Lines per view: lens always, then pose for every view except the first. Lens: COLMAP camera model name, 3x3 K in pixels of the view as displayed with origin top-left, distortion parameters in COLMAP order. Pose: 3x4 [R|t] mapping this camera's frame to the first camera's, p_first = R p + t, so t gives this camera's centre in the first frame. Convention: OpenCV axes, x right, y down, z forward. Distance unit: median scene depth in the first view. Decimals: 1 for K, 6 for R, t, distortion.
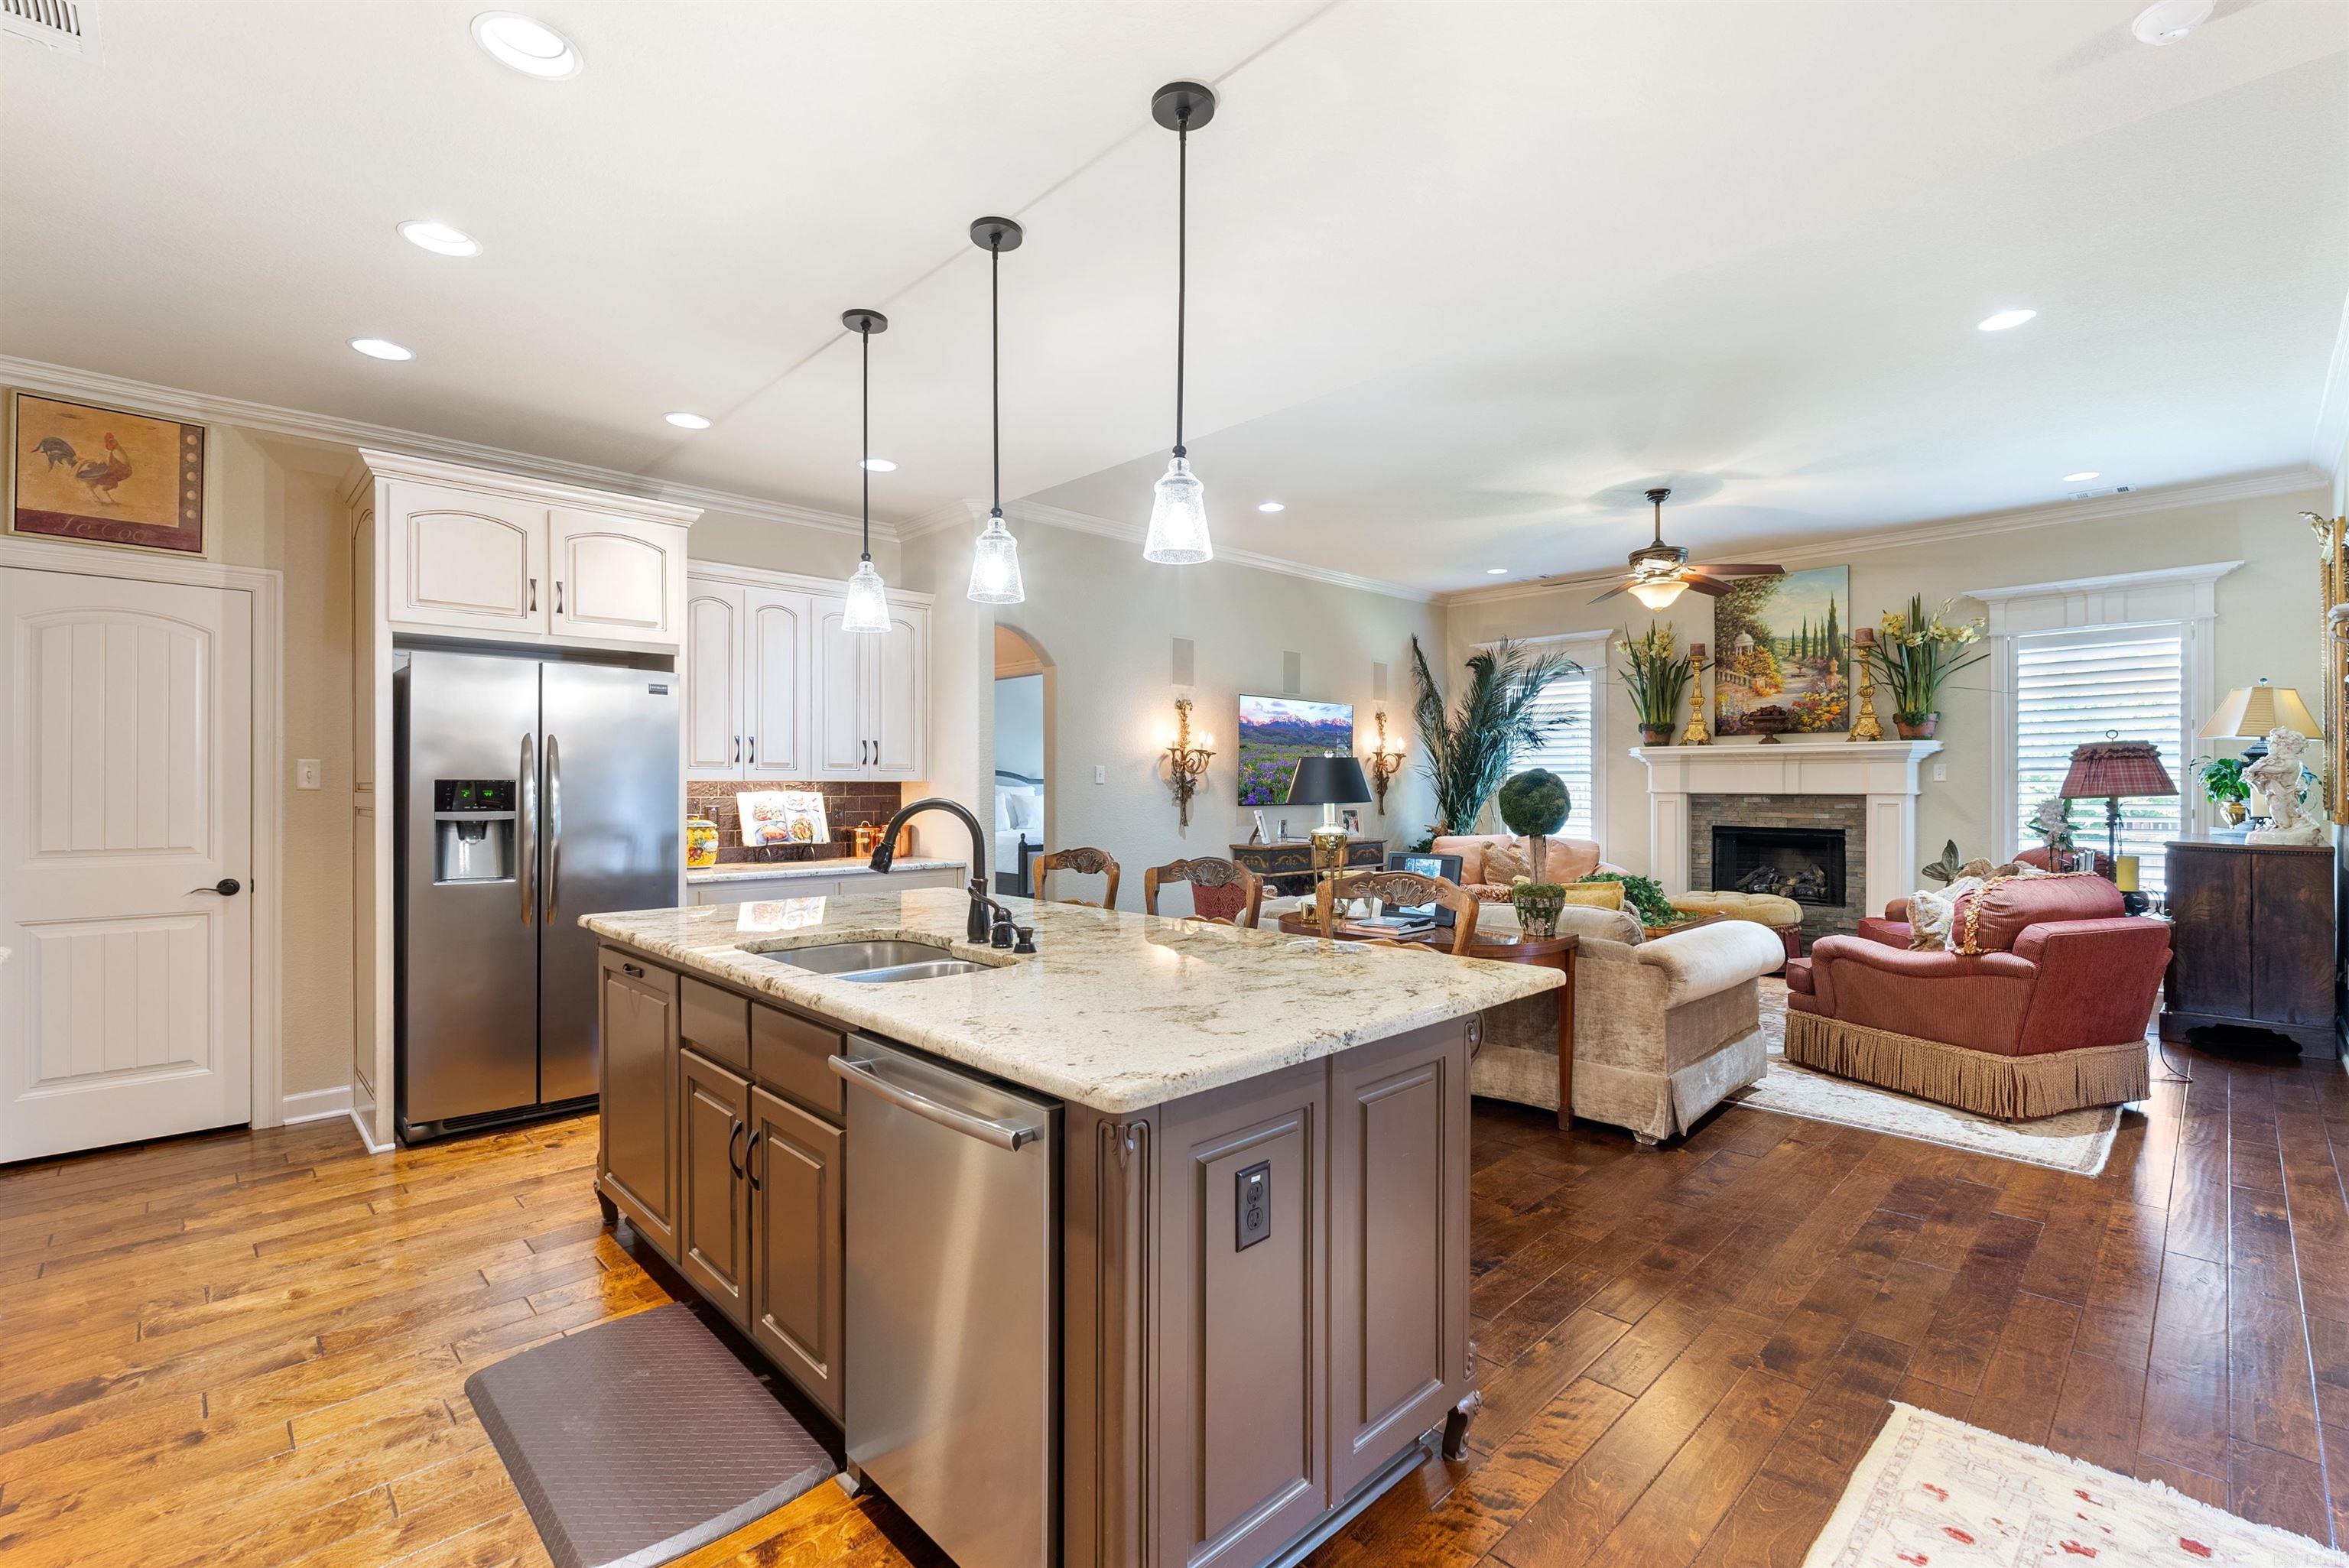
lens RADIAL K [[1038.2, 0, 1179.5], [0, 1038.2, 784.0], [0, 0, 1]] dist [-0.006053, 0.000706]
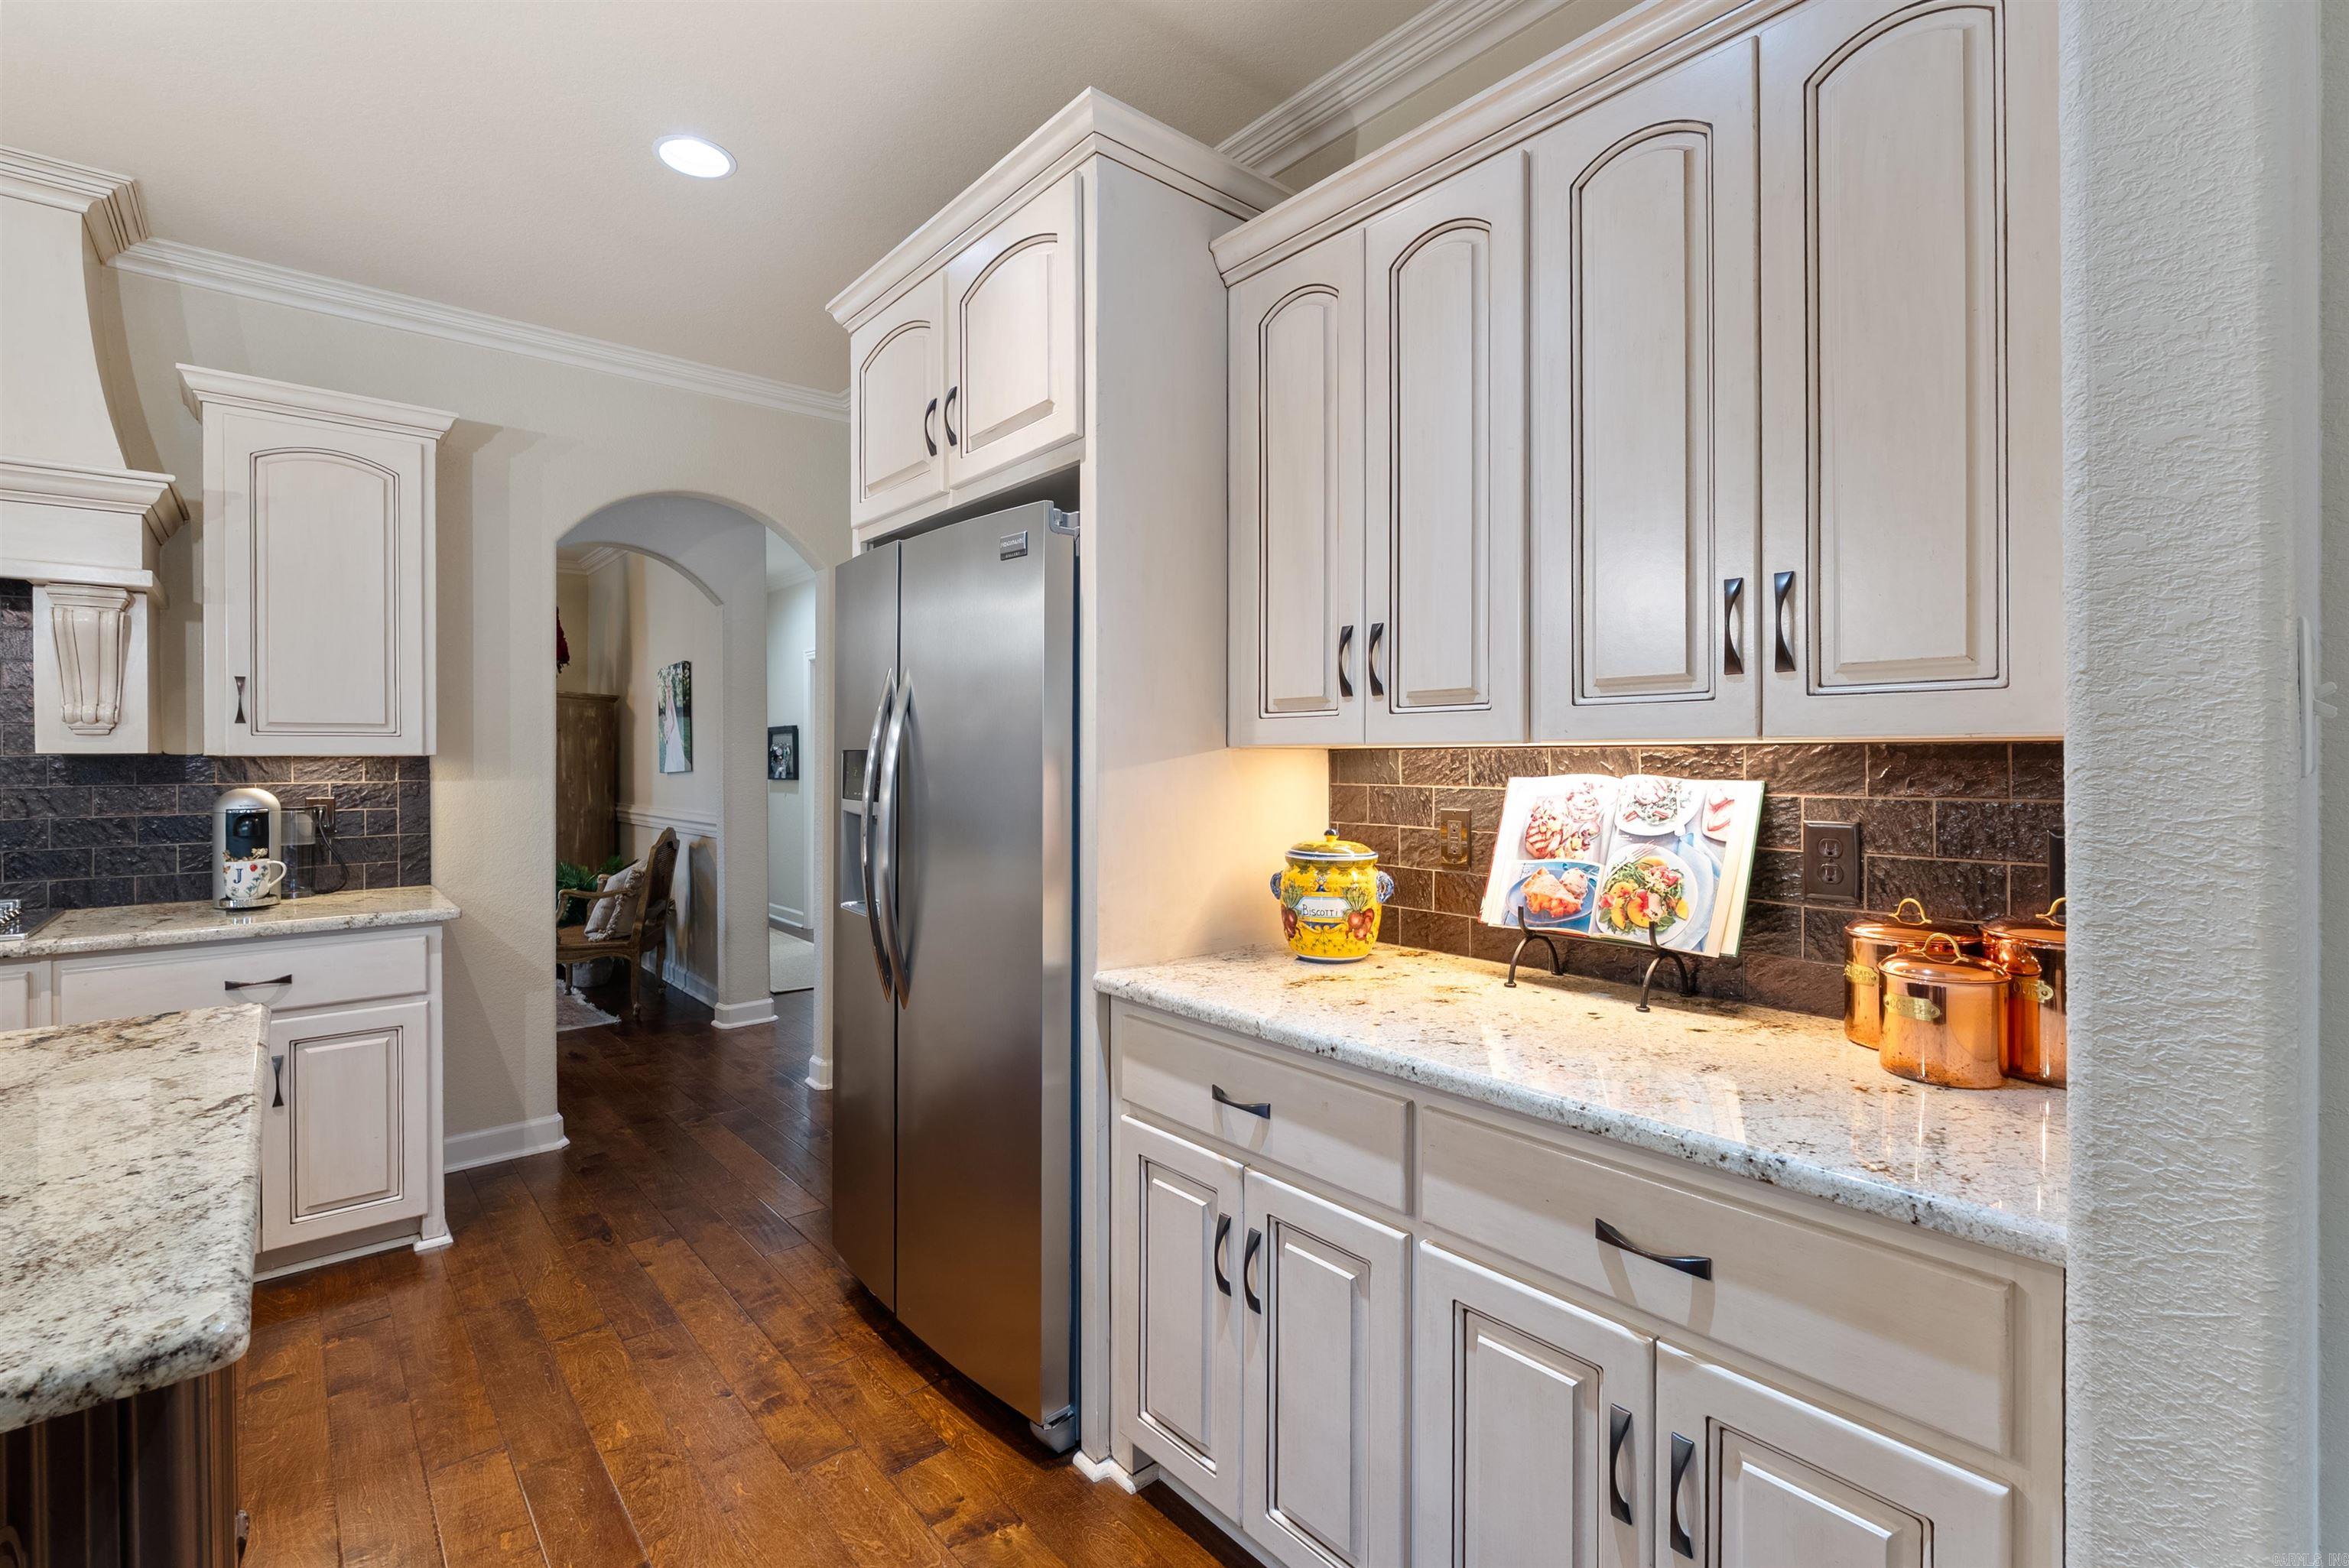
lens RADIAL K [[1038.2, 0, 1182.2], [0, 1038.2, 765.7], [0, 0, 1]] dist [-0.006053, 0.000706]
pose [[-0.057954, 0.005145, -0.998306, -0.044859], [0.002829, 0.999984, 0.004989, 0.002158], [0.998315, -0.002535, -0.057967, 0.923982]]
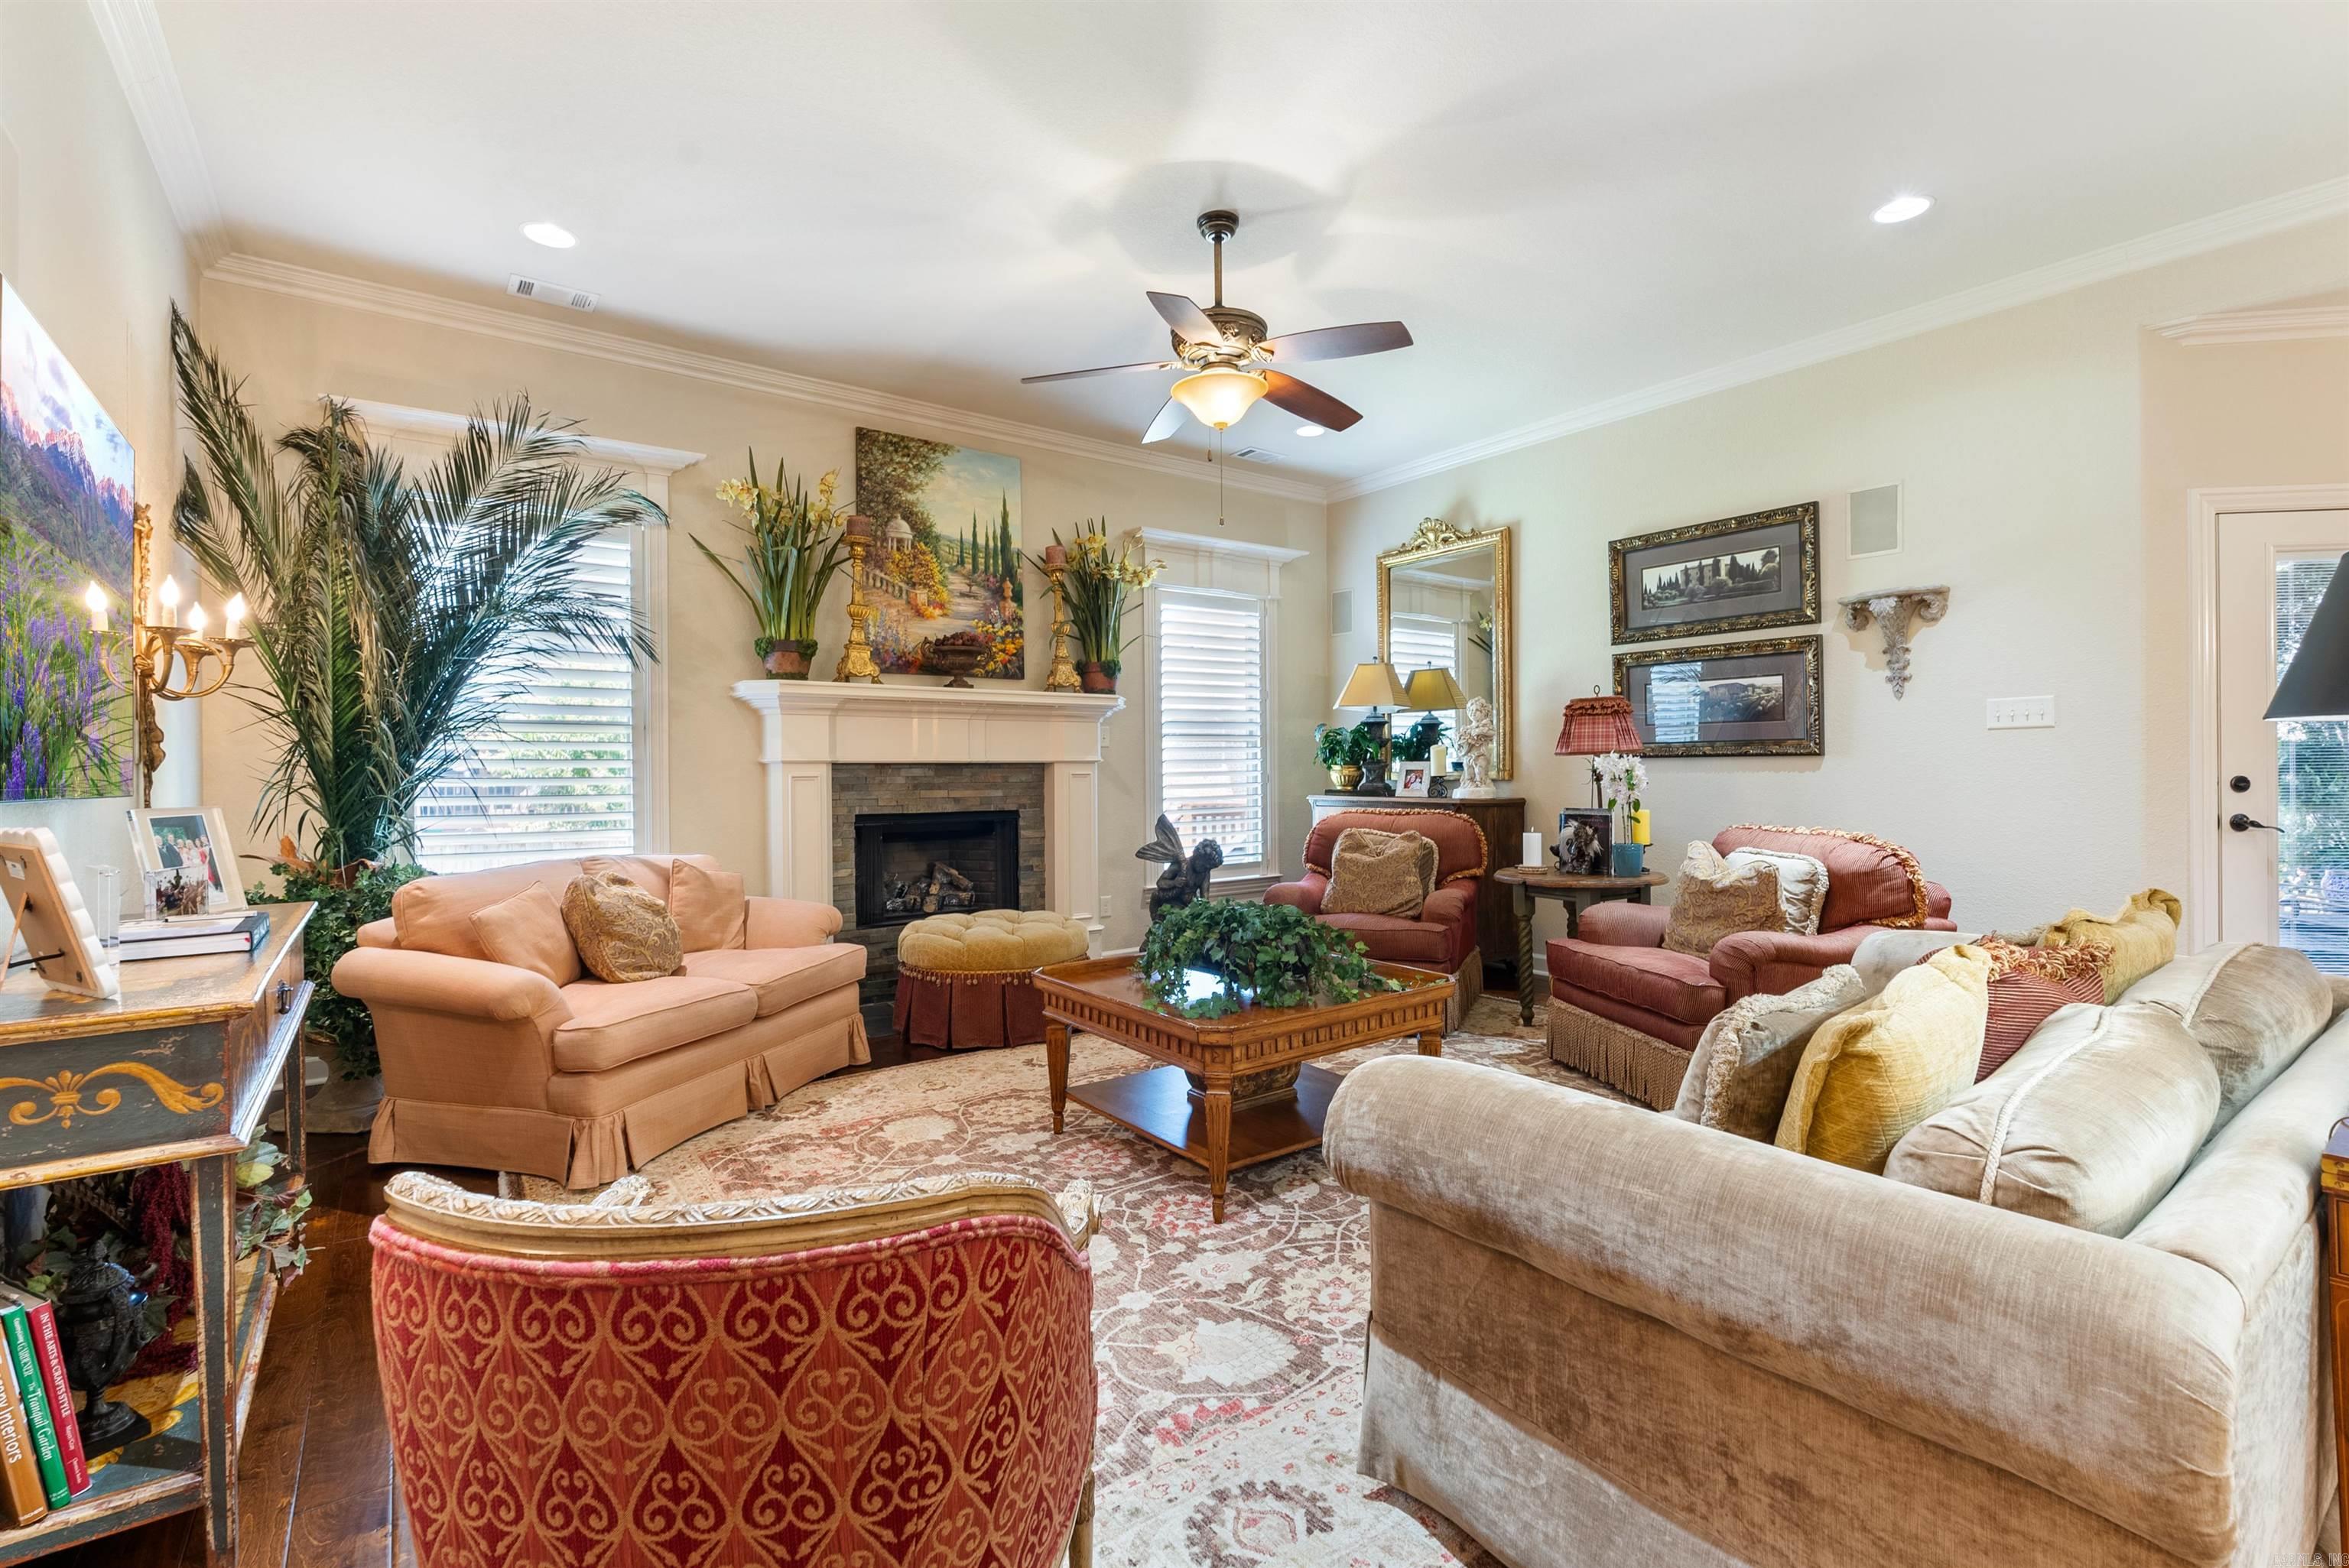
lens RADIAL K [[1038.2, 0, 1185.2], [0, 1038.2, 766.6], [0, 0, 1]] dist [-0.006053, 0.000706]
pose [[0.128913, 0.003250, 0.991651, -0.131256], [0.007272, 0.999965, -0.004222, 0.025114], [-0.991629, 0.007756, 0.128885, 1.165619]]
